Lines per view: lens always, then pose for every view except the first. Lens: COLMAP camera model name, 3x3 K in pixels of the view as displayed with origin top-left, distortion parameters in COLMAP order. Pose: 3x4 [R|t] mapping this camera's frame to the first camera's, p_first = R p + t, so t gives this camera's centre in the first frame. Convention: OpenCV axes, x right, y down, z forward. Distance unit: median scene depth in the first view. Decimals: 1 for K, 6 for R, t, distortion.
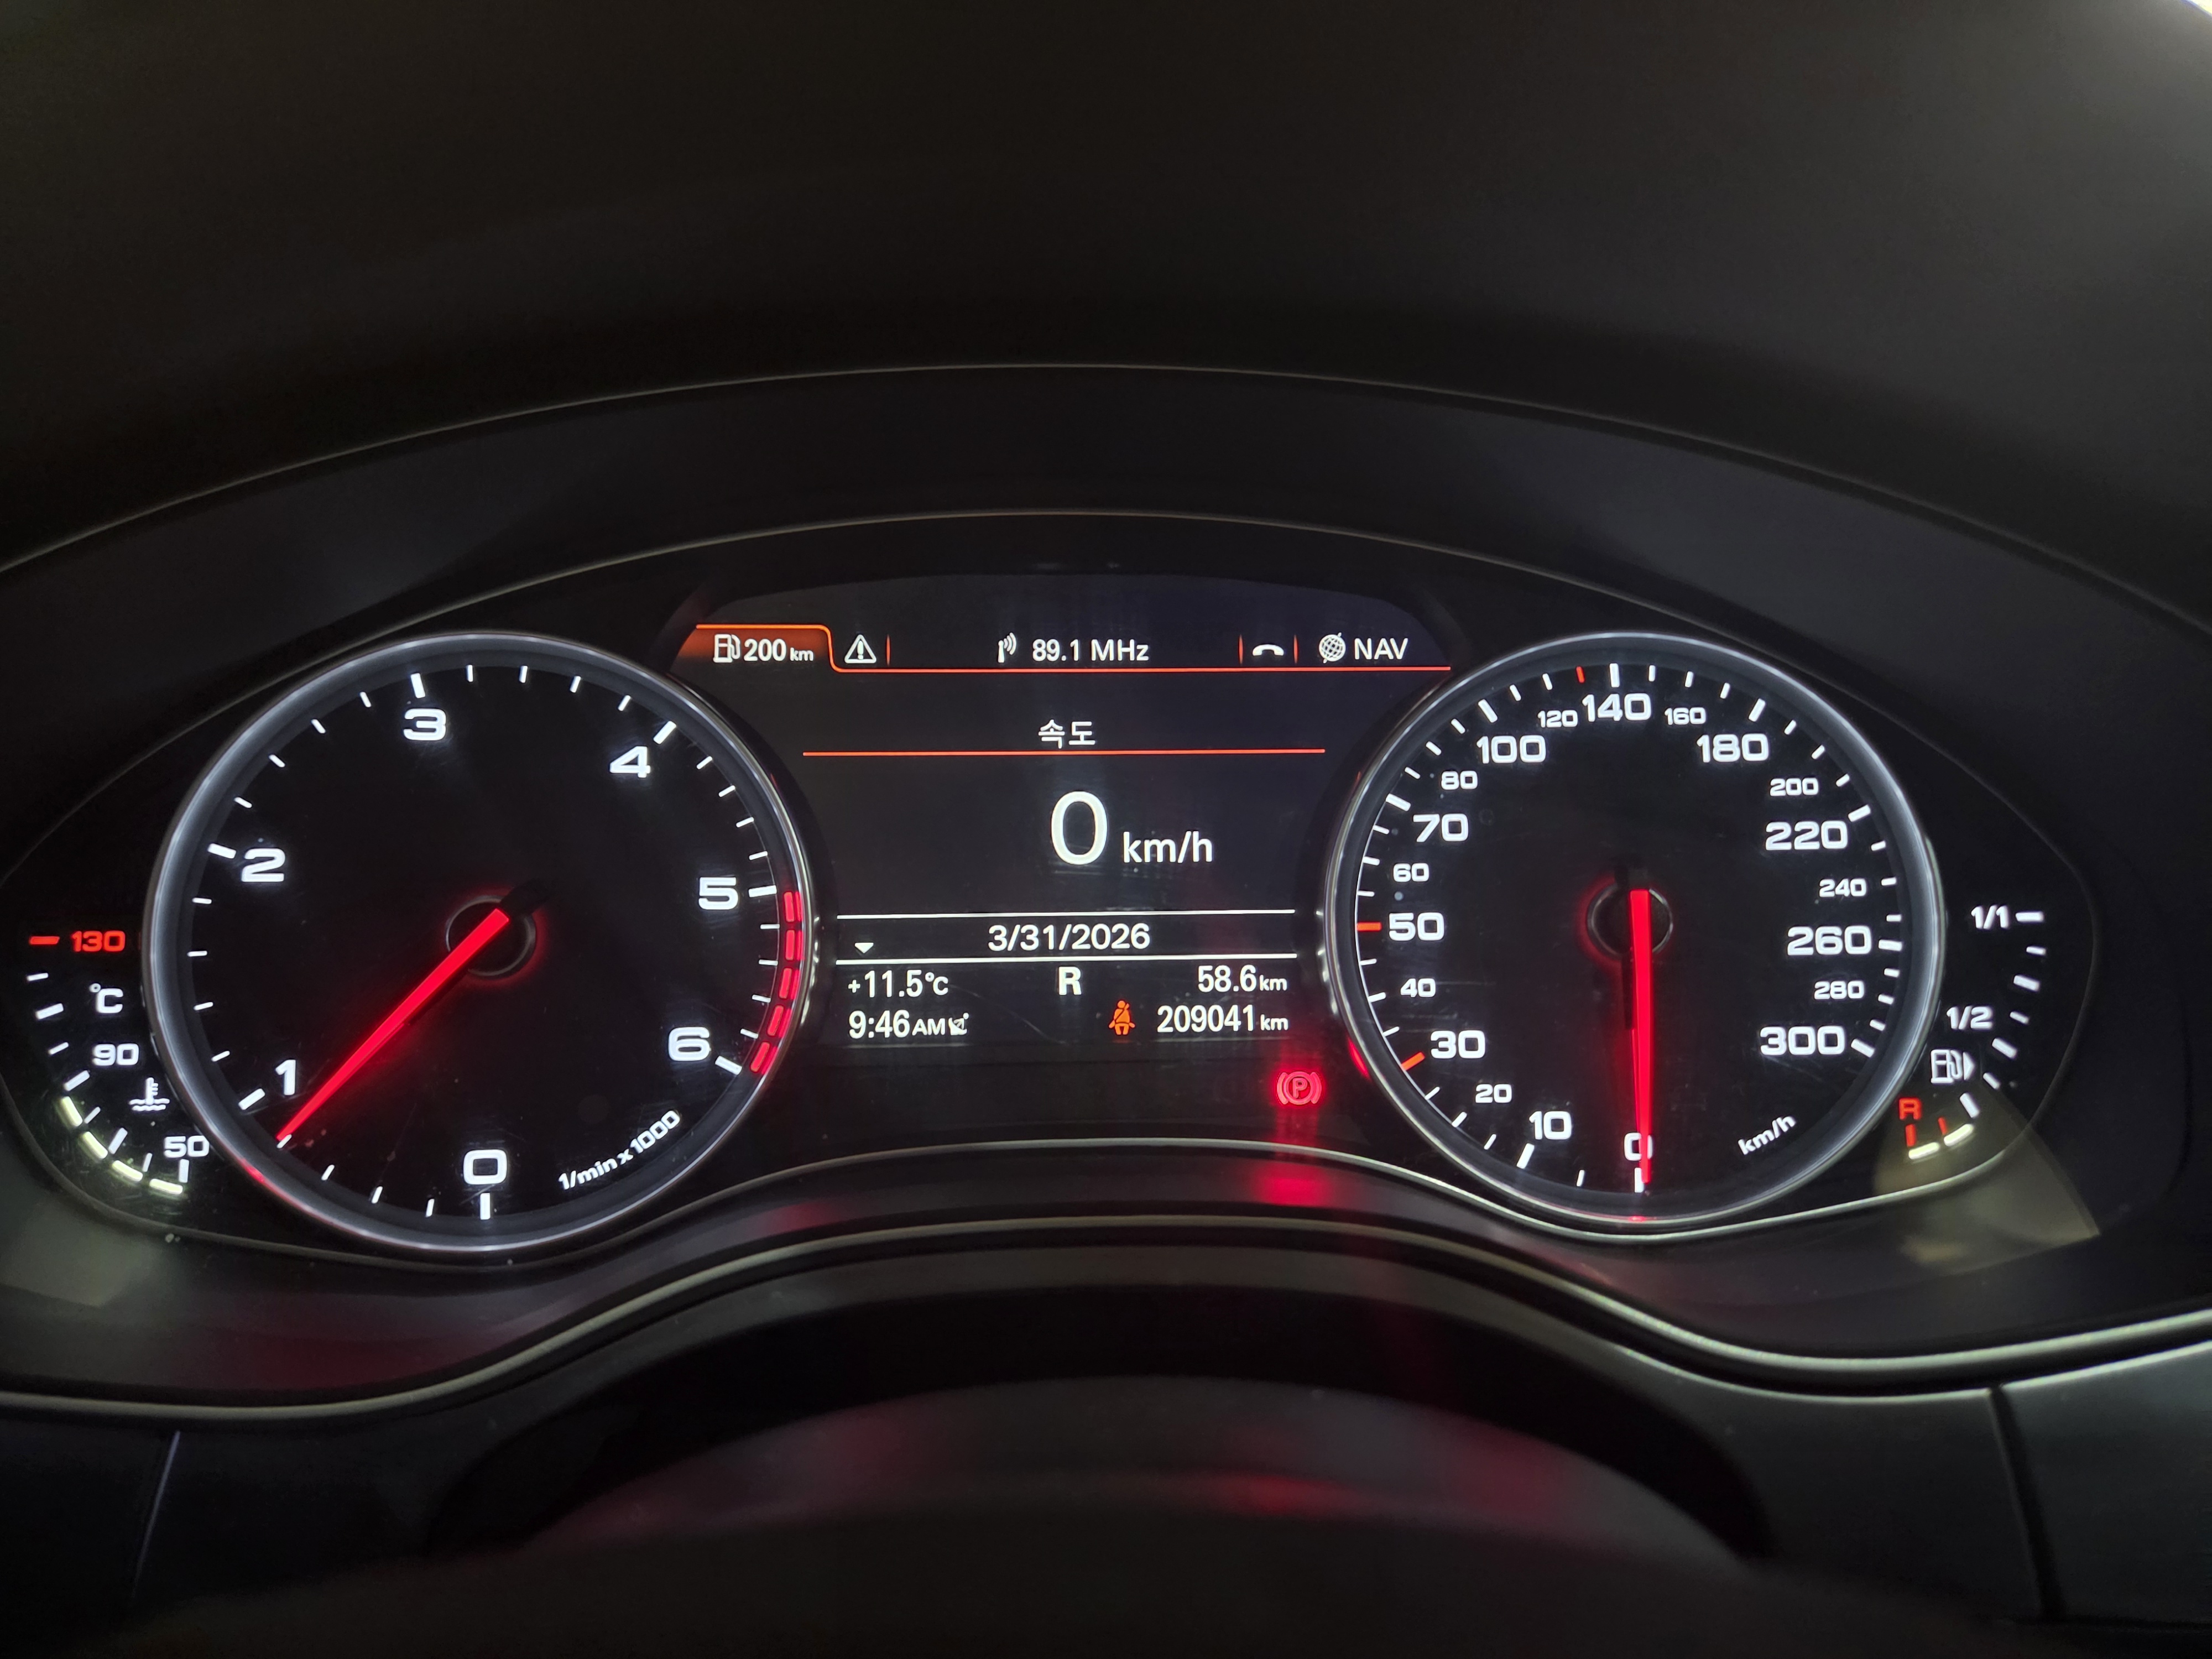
lens RADIAL K [[1513.3, 0, 1112.0], [0, 1513.3, 840.3], [0, 0, 1]] dist [0.052925, -0.051193]
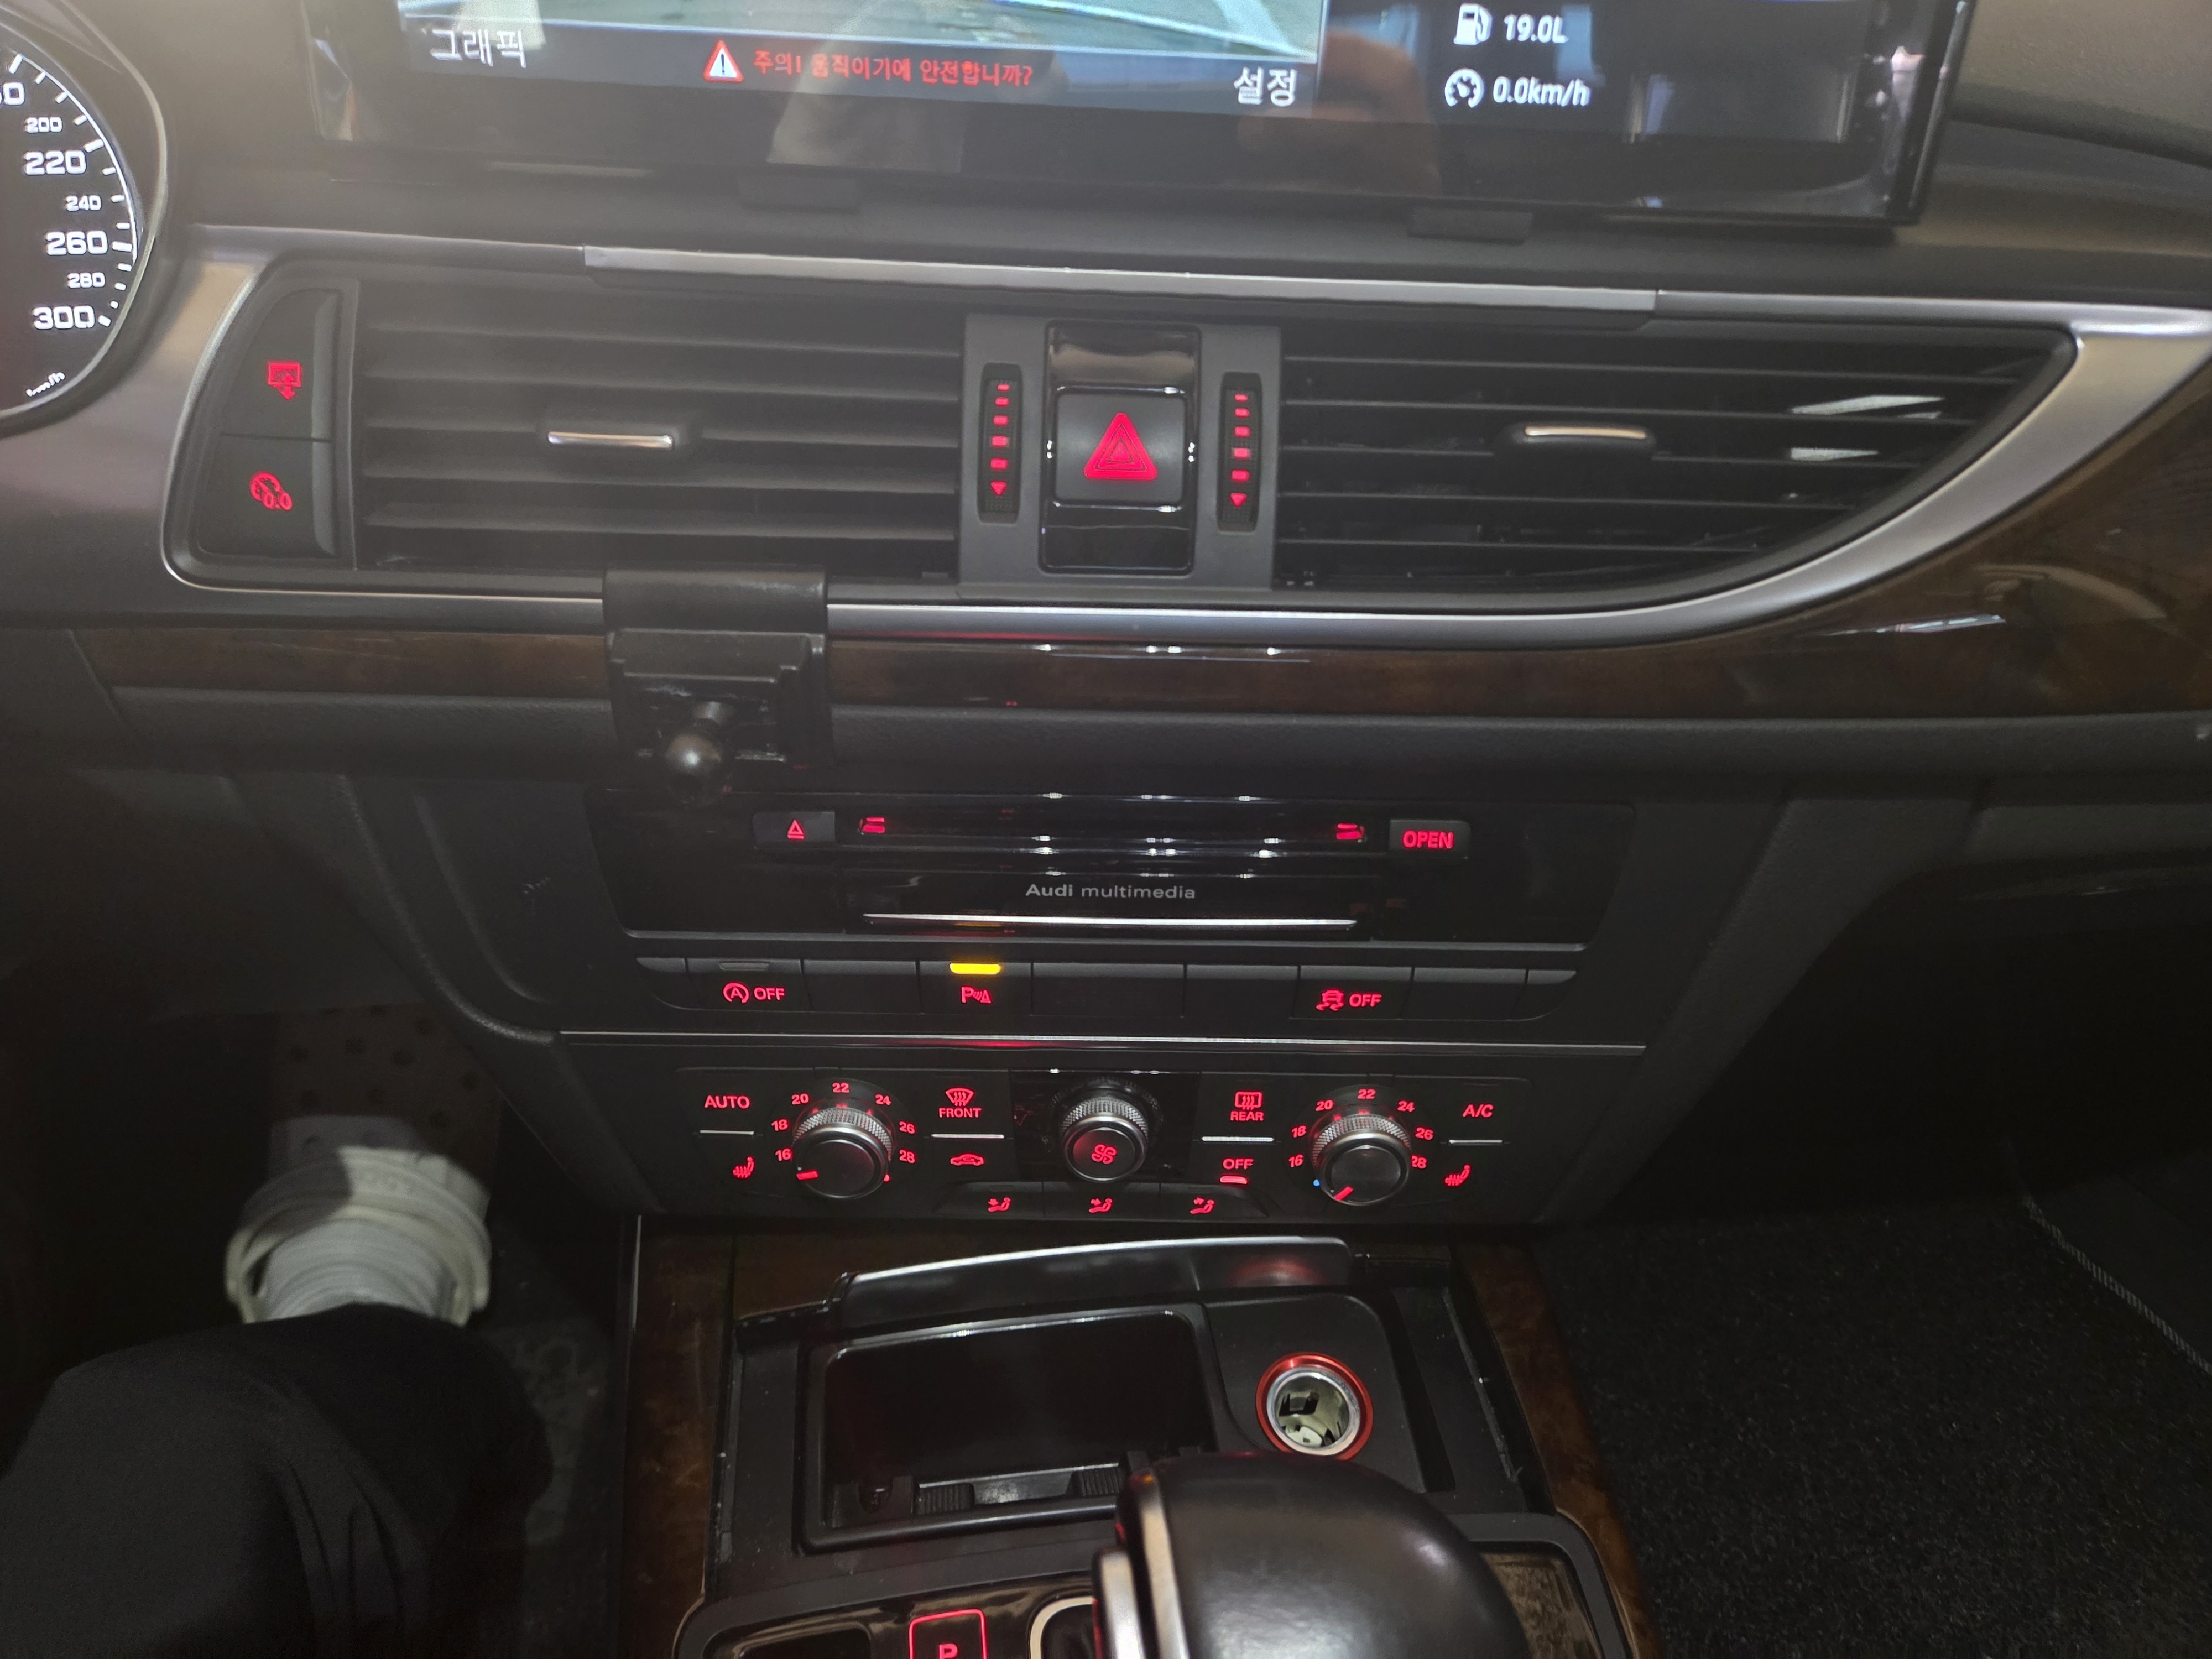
lens RADIAL K [[1513.3, 0, 1093.7], [0, 1513.3, 847.5], [0, 0, 1]] dist [0.052925, -0.051193]
pose [[0.997814, -0.020141, 0.062937, 1.287105], [0.001815, 0.960412, 0.278576, 0.205971], [-0.066056, -0.277853, 0.958350, -0.545454]]
